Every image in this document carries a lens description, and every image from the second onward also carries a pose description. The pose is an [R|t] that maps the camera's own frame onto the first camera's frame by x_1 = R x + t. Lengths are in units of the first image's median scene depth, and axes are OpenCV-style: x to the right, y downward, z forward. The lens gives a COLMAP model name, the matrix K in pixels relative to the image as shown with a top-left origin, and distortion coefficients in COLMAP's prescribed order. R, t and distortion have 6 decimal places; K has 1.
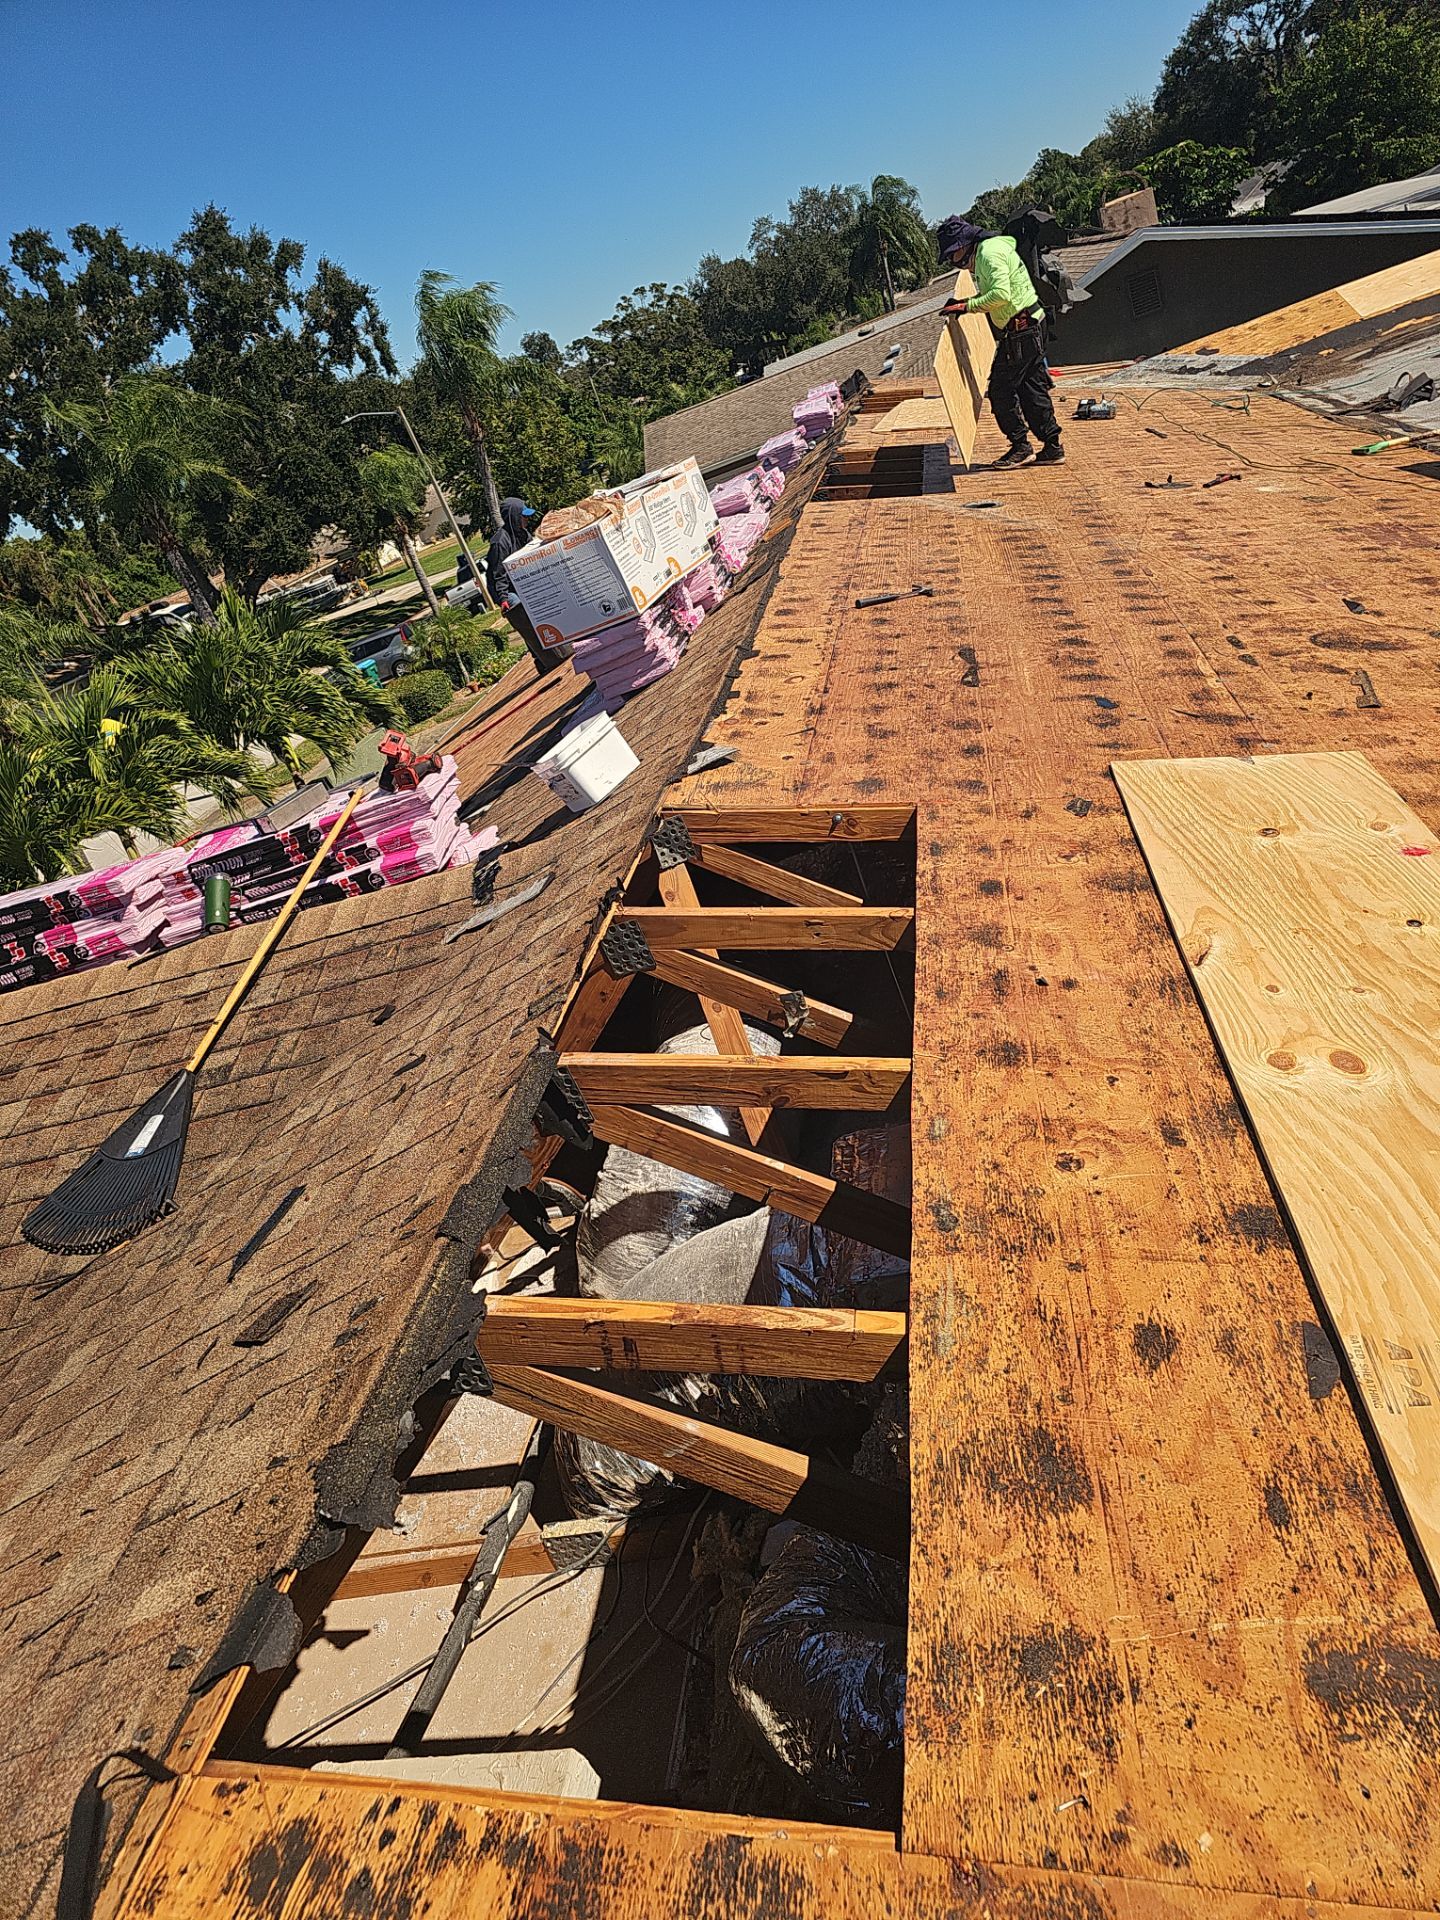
lens RADIAL K [[1250.2, 0, 704.8], [0, 1250.2, 908.9], [0, 0, 1]] dist [0.042181, -0.043912]
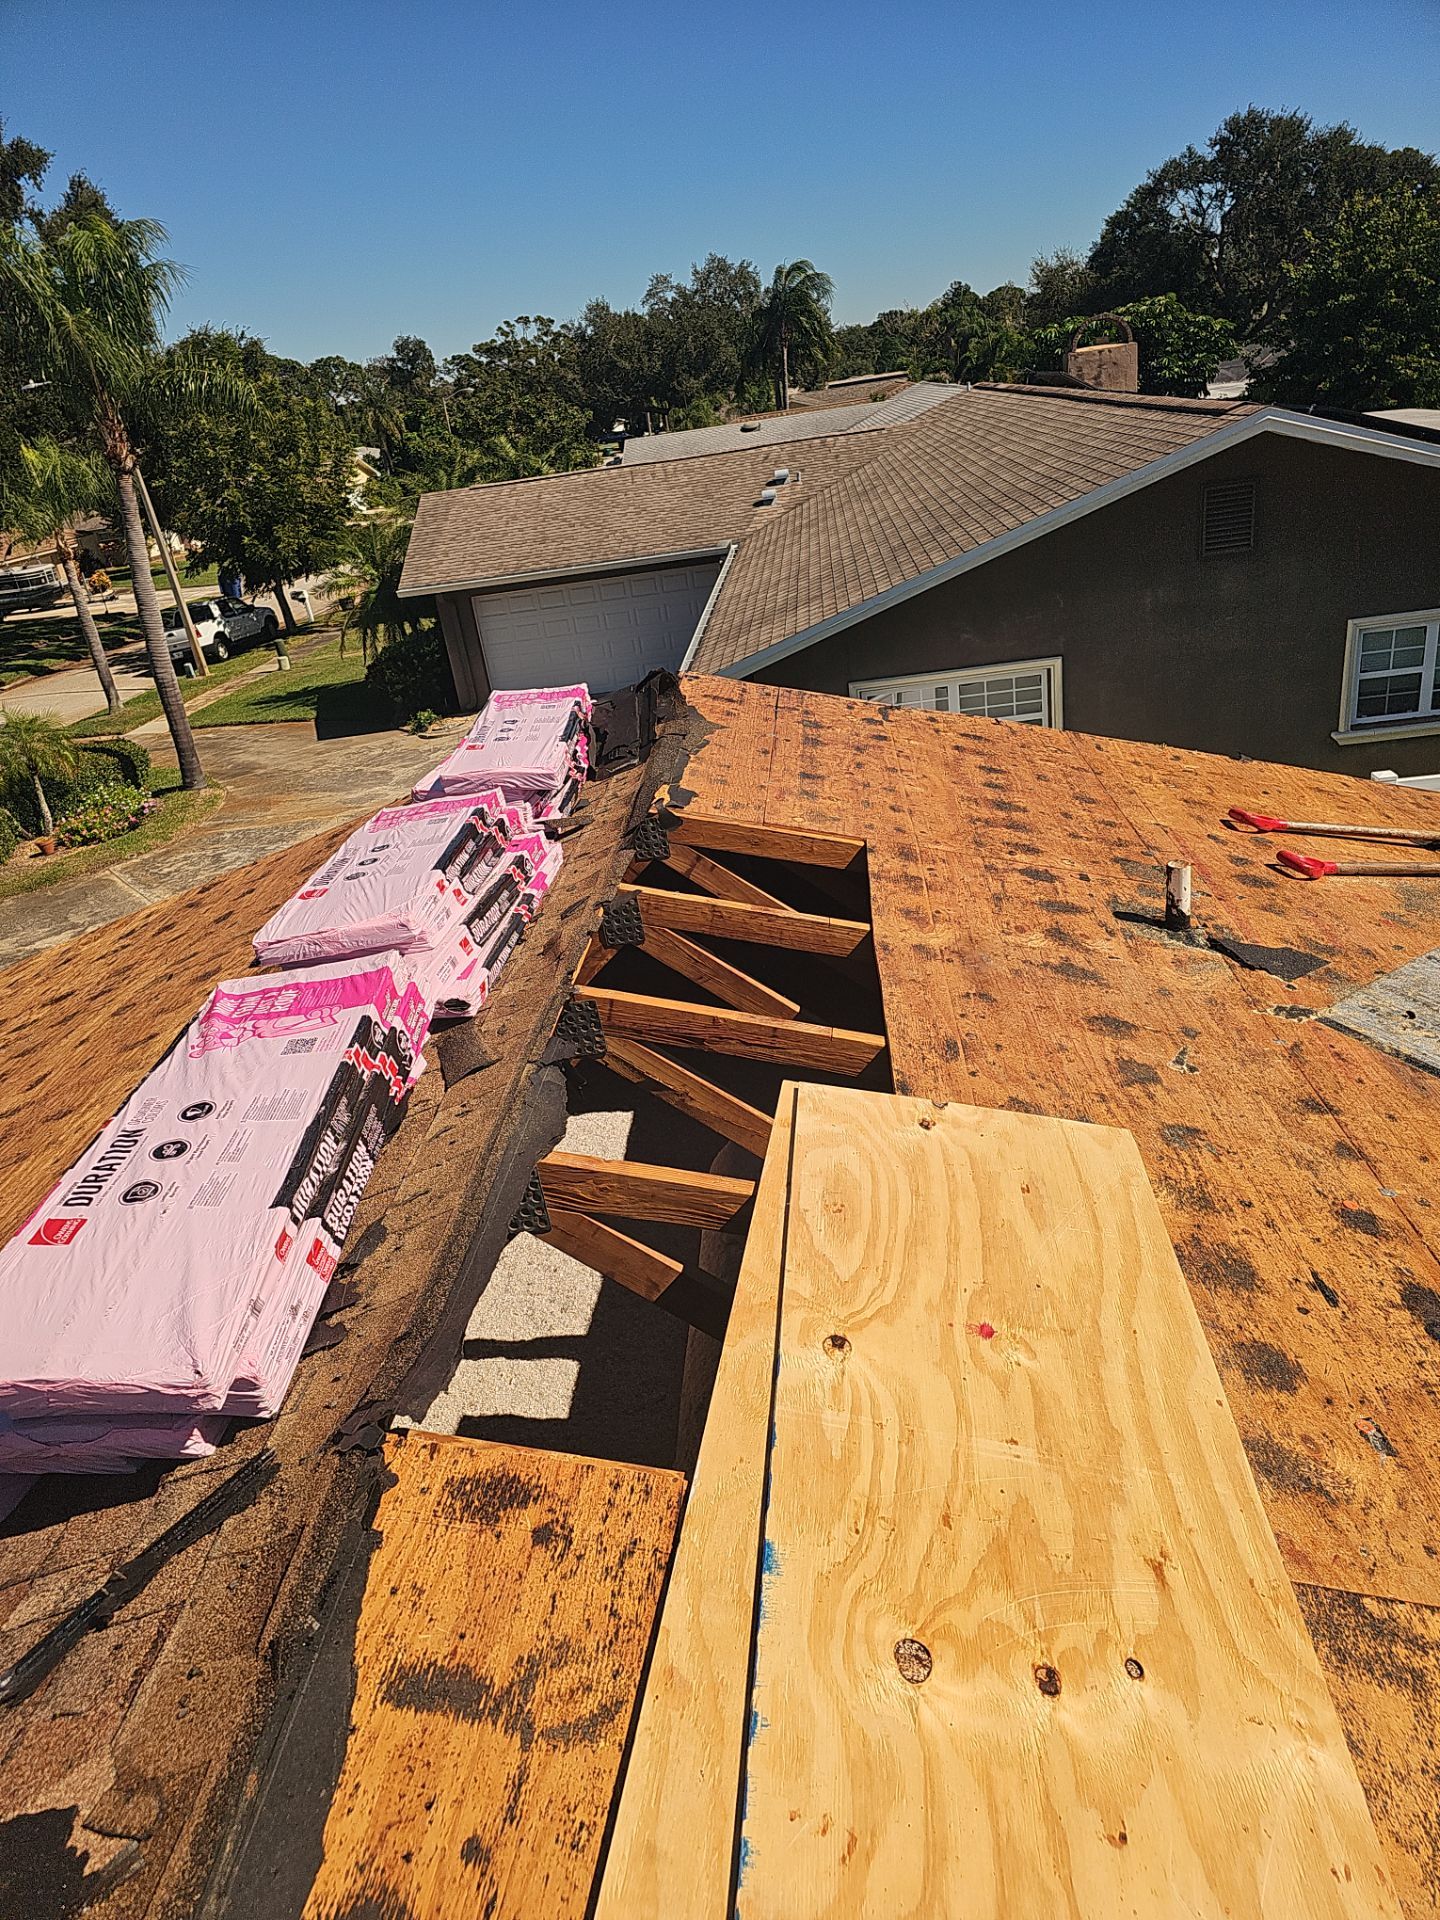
lens RADIAL K [[1250.2, 0, 704.8], [0, 1250.2, 908.9], [0, 0, 1]] dist [0.042181, -0.043912]
pose [[0.973788, 0.169339, 0.151862, 0.020522], [-0.163407, 0.985249, -0.050819, -0.075019], [-0.158227, 0.024672, 0.987094, 0.145978]]
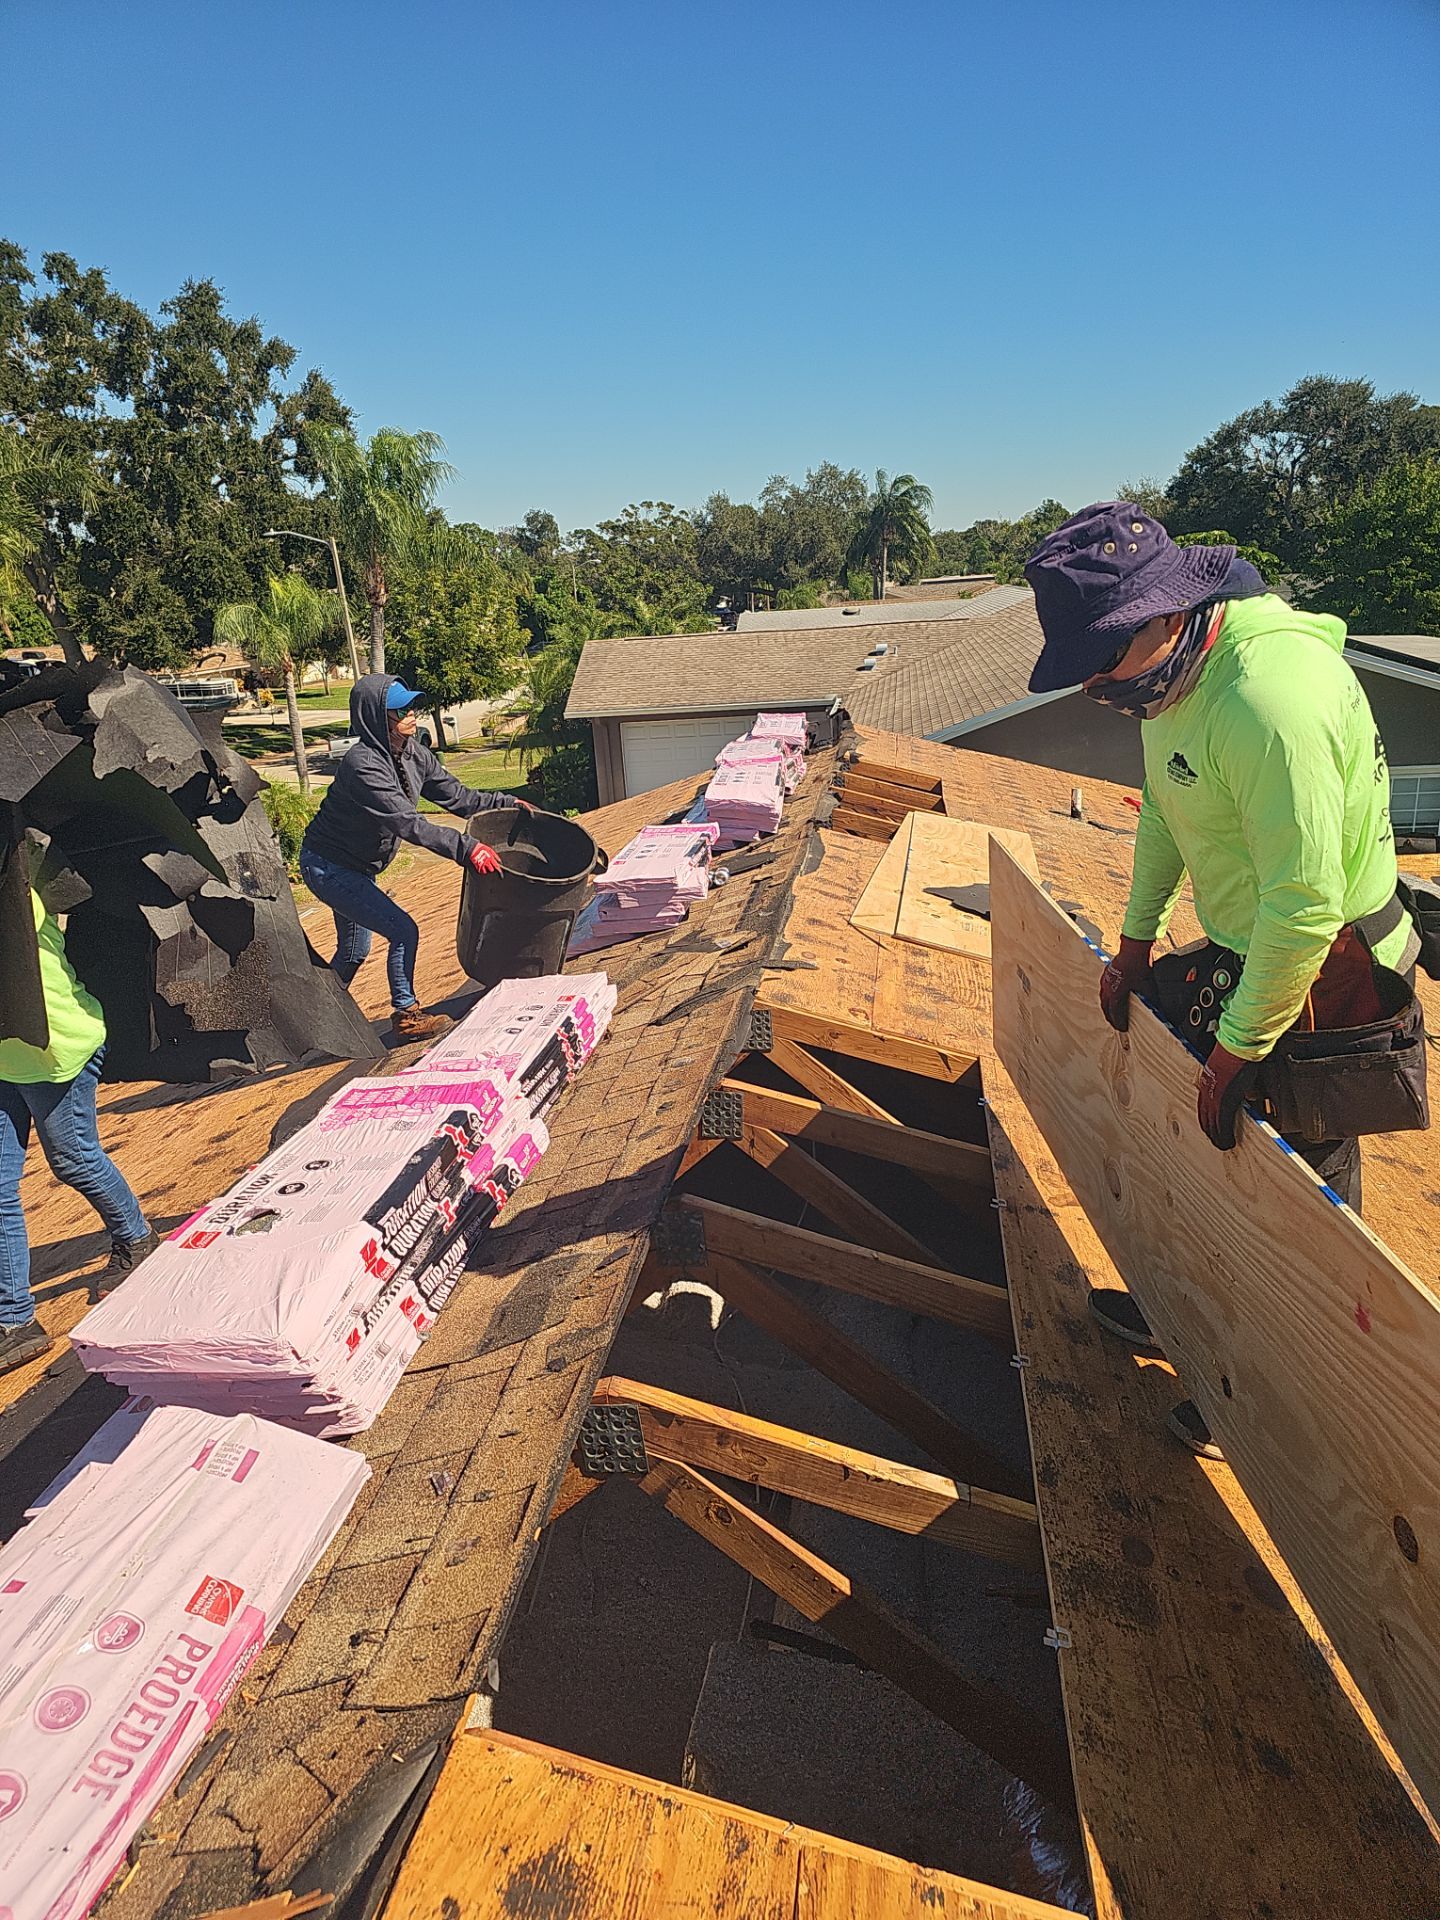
lens RADIAL K [[1250.2, 0, 704.8], [0, 1250.2, 908.9], [0, 0, 1]] dist [0.042181, -0.043912]
pose [[0.958639, 0.273851, 0.077562, 0.006975], [-0.258323, 0.951540, -0.166855, -0.042335], [-0.119497, 0.139917, 0.982926, 0.081790]]
